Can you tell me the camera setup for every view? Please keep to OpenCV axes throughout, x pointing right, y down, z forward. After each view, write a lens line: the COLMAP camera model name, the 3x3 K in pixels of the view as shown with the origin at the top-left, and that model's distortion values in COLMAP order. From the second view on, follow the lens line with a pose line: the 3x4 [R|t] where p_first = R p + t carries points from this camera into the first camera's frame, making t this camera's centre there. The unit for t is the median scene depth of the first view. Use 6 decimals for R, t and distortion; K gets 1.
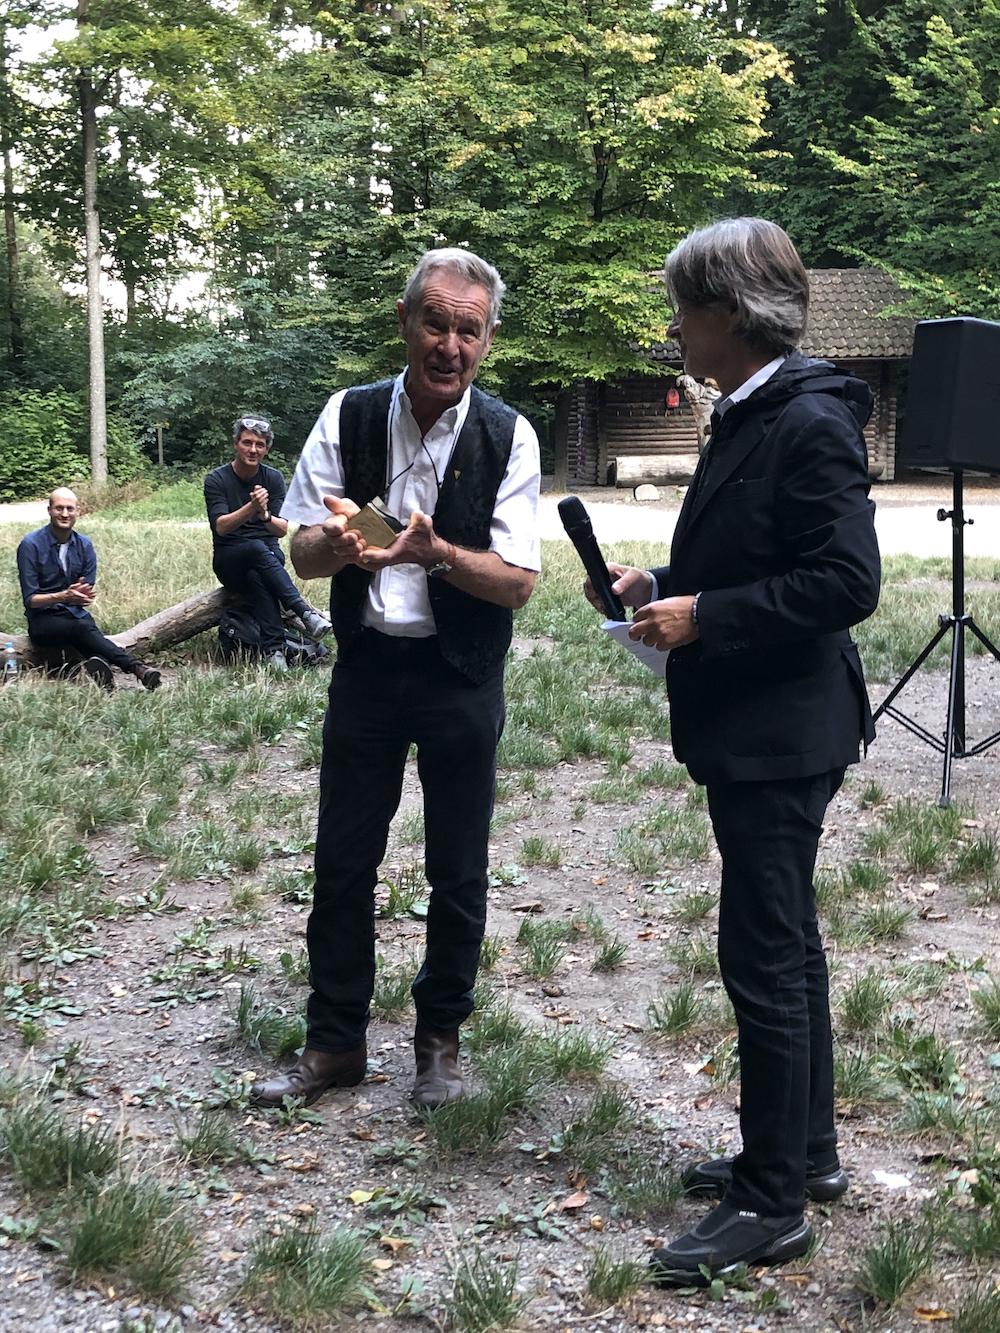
lens RADIAL K [[1861.3, 0, 499.8], [0, 1861.3, 667.0], [0, 0, 1]] dist [0.033807, 0.000000]
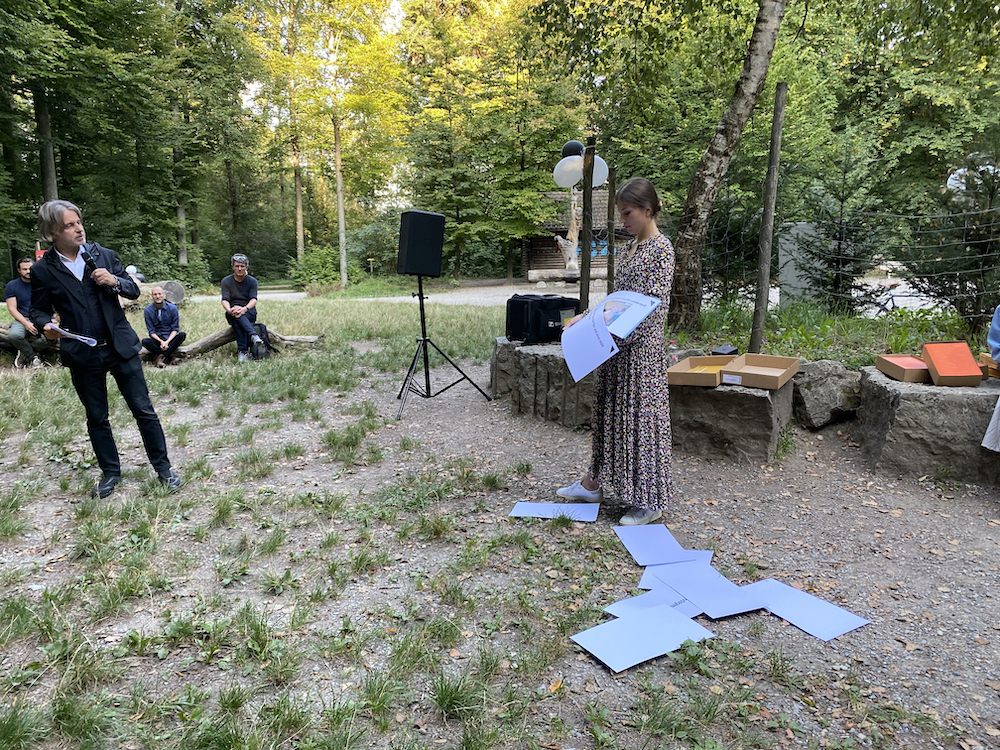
lens RADIAL K [[759.2, 0, 500.2], [0, 759.2, 374.4], [0, 0, 1]] dist [0.039356, -0.000086]
pose [[0.997103, -0.002932, -0.076004, 0.103054], [0.004673, 0.999730, 0.022742, -0.000651], [0.075916, -0.023031, 0.996848, 0.014492]]
